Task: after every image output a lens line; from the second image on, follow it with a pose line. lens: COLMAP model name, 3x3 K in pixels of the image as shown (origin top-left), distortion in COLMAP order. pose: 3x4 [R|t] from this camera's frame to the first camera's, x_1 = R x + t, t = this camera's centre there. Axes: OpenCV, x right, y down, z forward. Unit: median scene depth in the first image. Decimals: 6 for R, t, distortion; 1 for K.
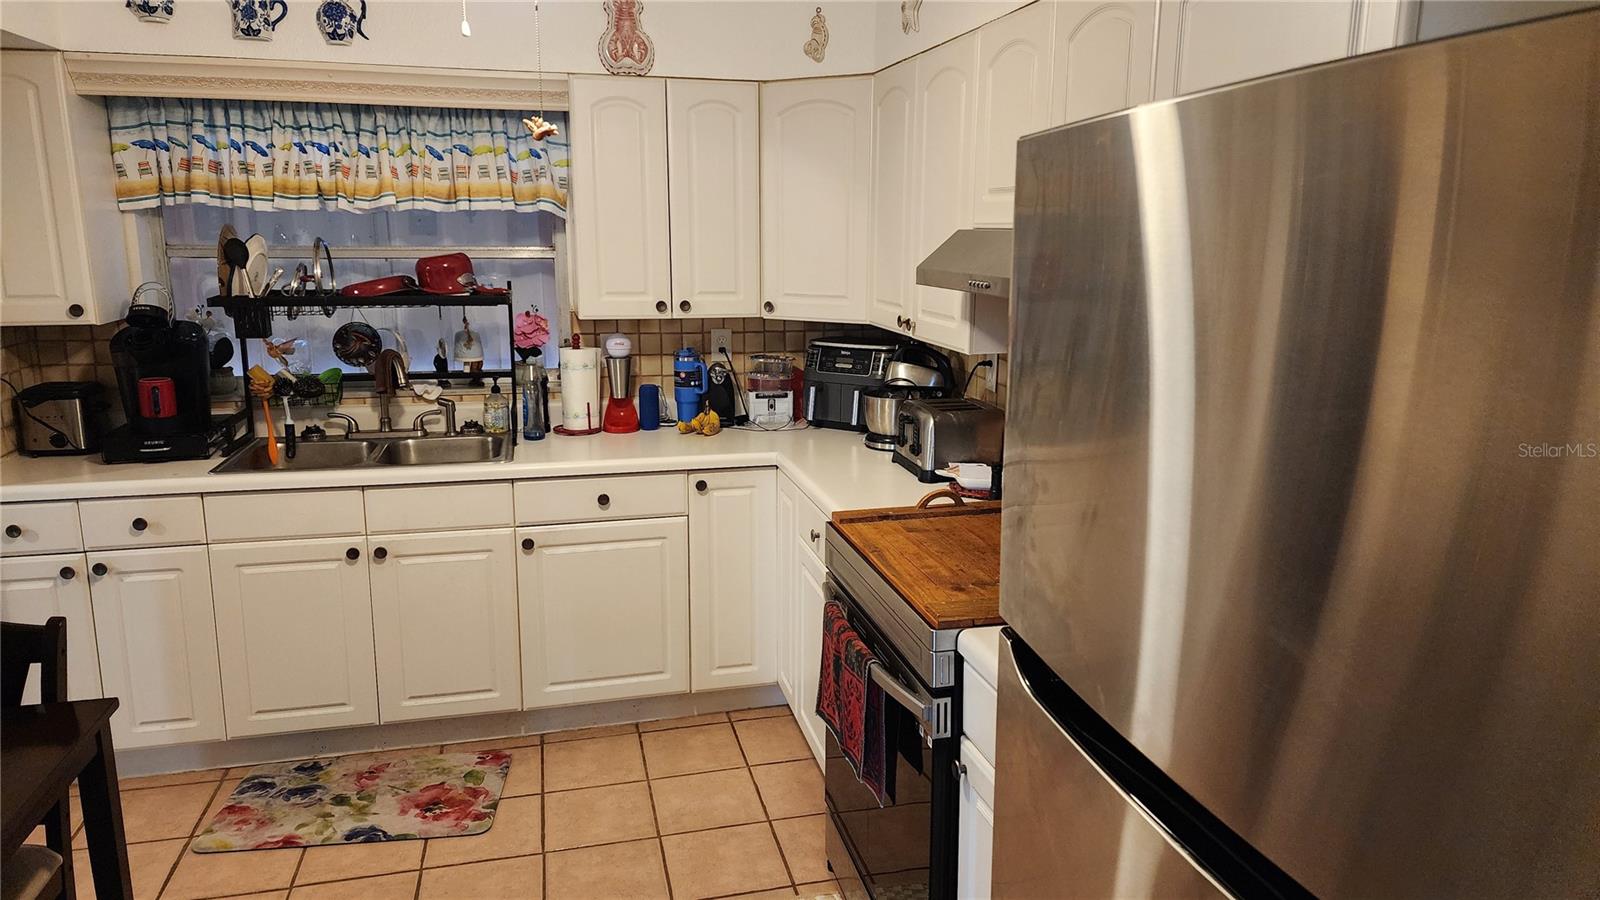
lens RADIAL K [[1064.9, 0, 799.3], [0, 1064.9, 463.6], [0, 0, 1]] dist [0.078275, -0.069062]
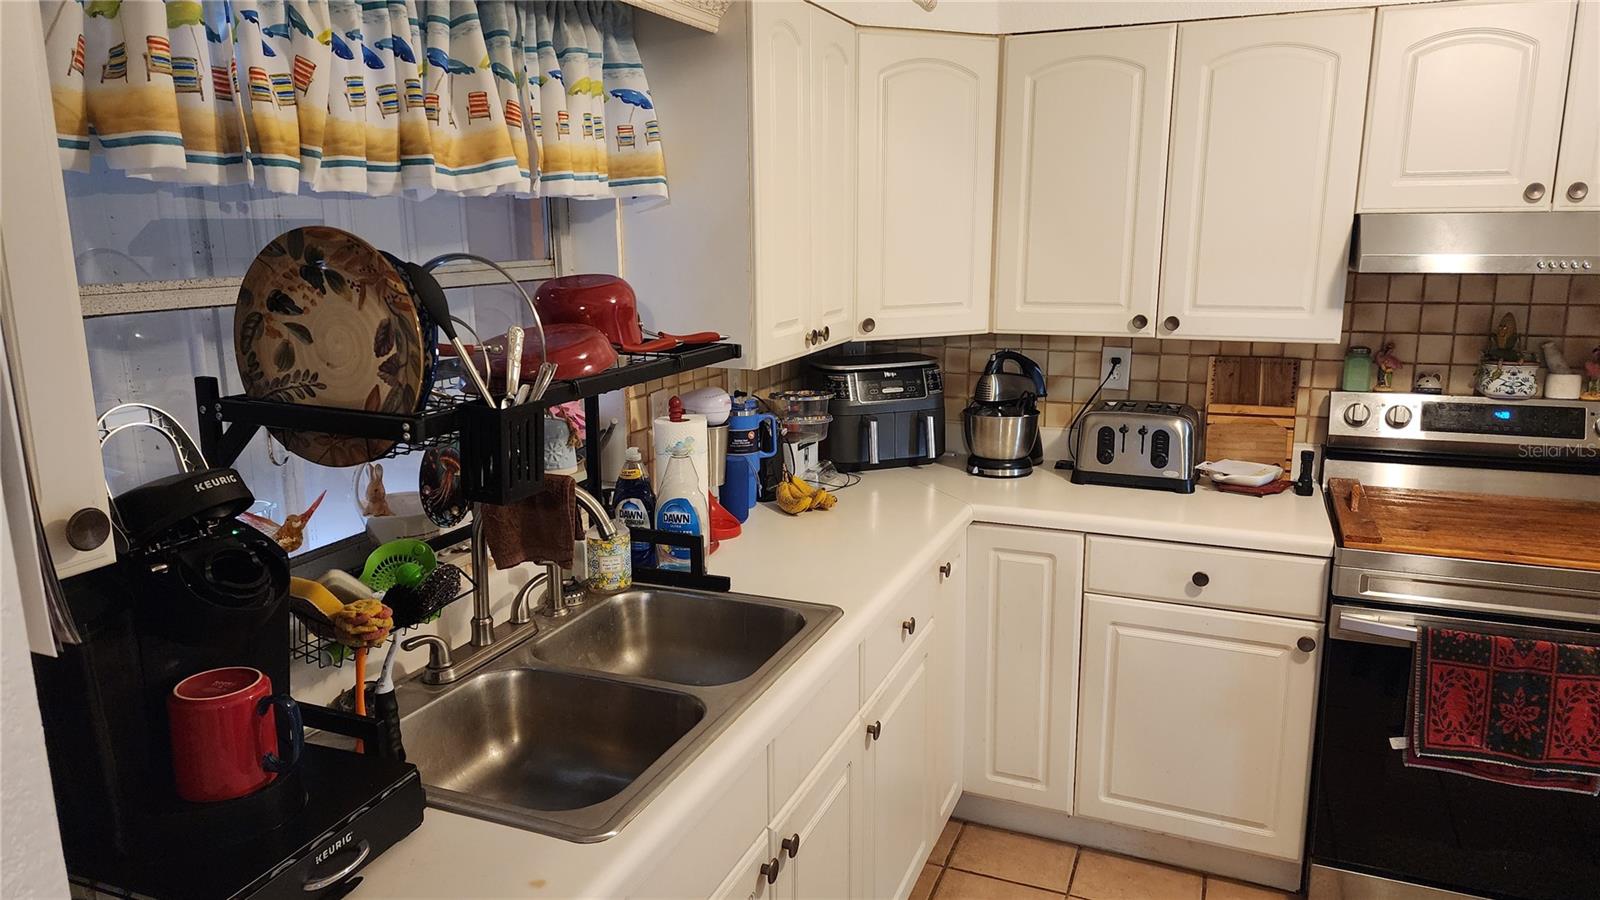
lens RADIAL K [[1064.9, 0, 806.0], [0, 1064.9, 449.6], [0, 0, 1]] dist [0.078275, -0.069062]
pose [[0.581491, -0.171130, 0.795351, -0.721973], [0.177939, 0.980709, 0.080918, -0.137327], [-0.793855, 0.094471, 0.600724, 0.615723]]
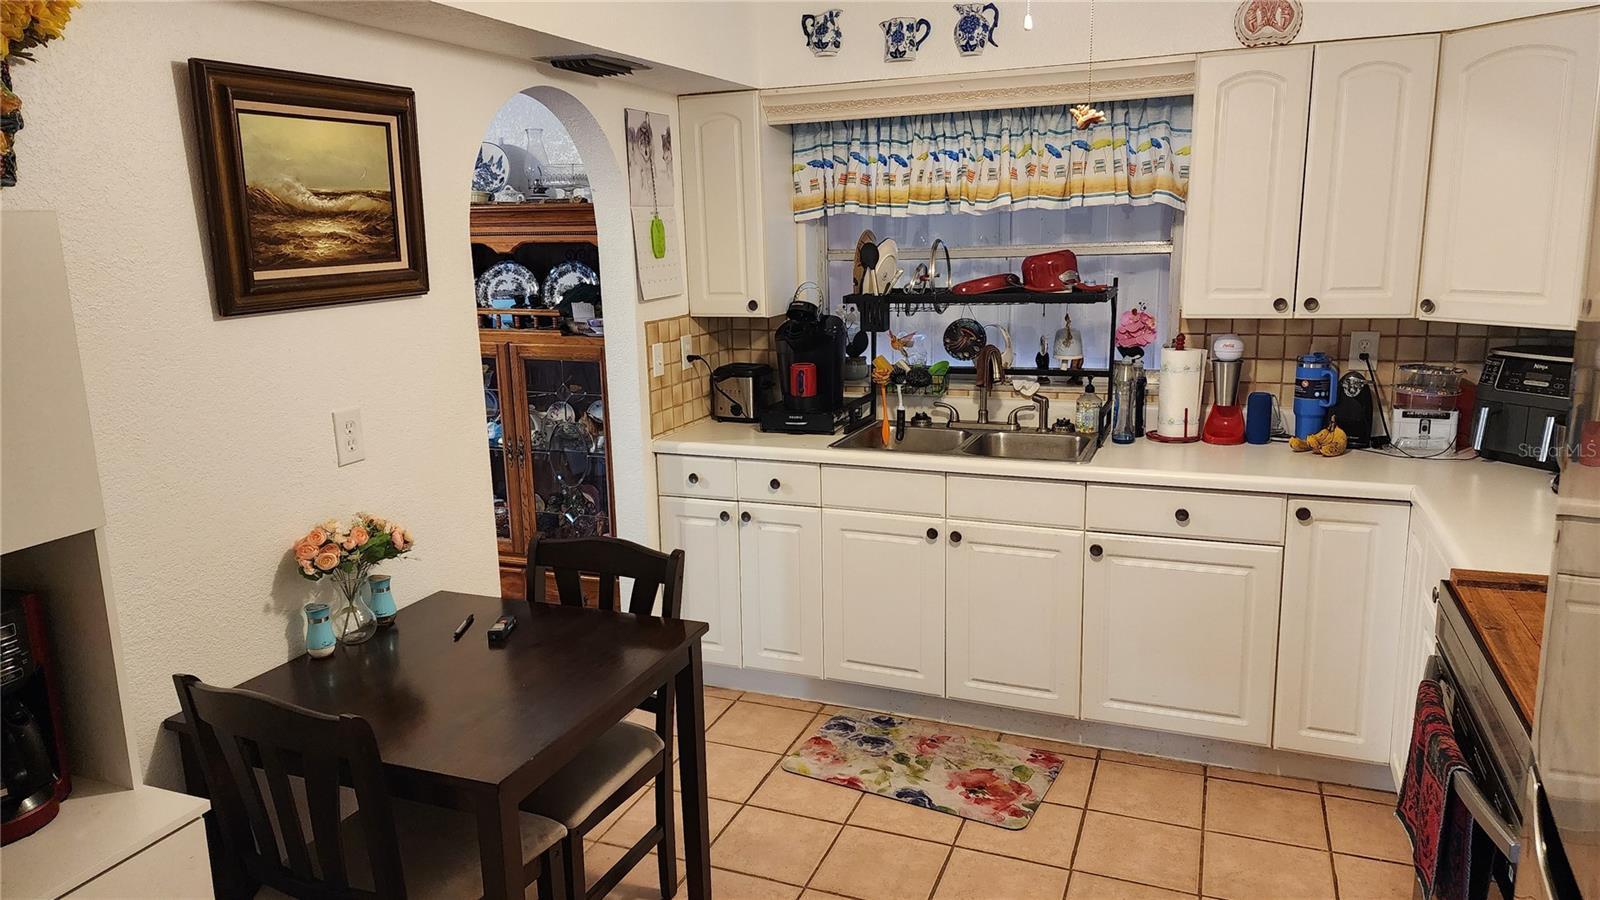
lens RADIAL K [[1064.9, 0, 777.2], [0, 1064.9, 460.7], [0, 0, 1]] dist [0.078275, -0.069062]
pose [[0.809012, 0.100158, -0.579197, 0.065310], [-0.100117, 0.994457, 0.032126, -0.007372], [0.579204, 0.031997, 0.814555, 0.043037]]
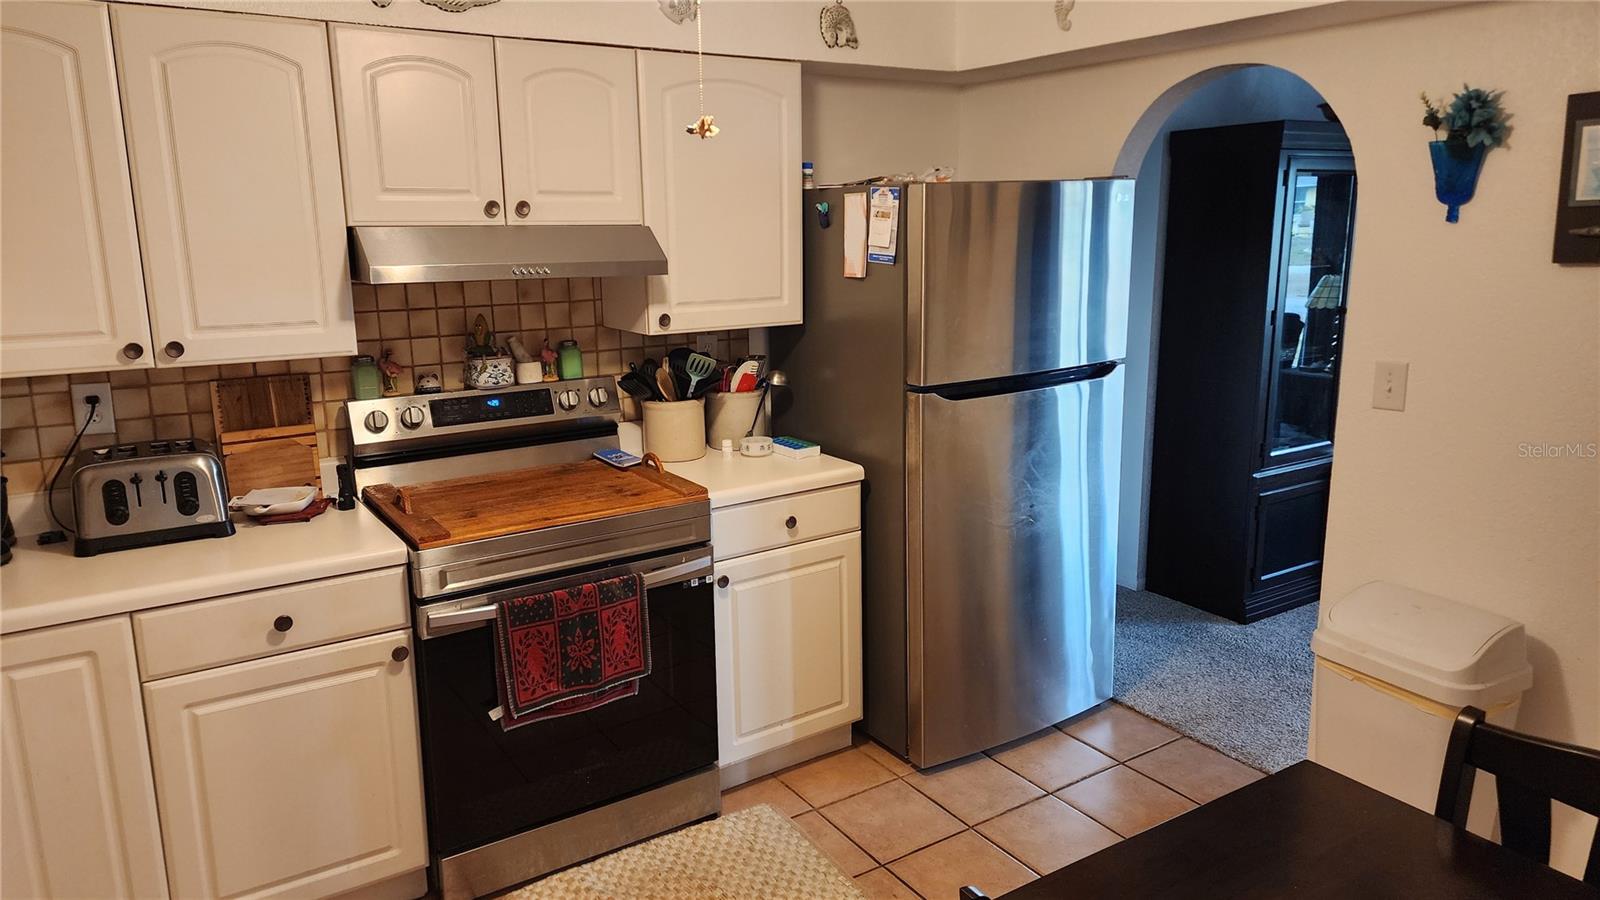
lens RADIAL K [[1064.9, 0, 804.3], [0, 1064.9, 440.6], [0, 0, 1]] dist [0.078275, -0.069062]
pose [[-0.339745, -0.186182, 0.921906, -0.710551], [0.208647, 0.940866, 0.266902, -0.157463], [-0.917082, 0.283031, -0.280808, 0.690502]]
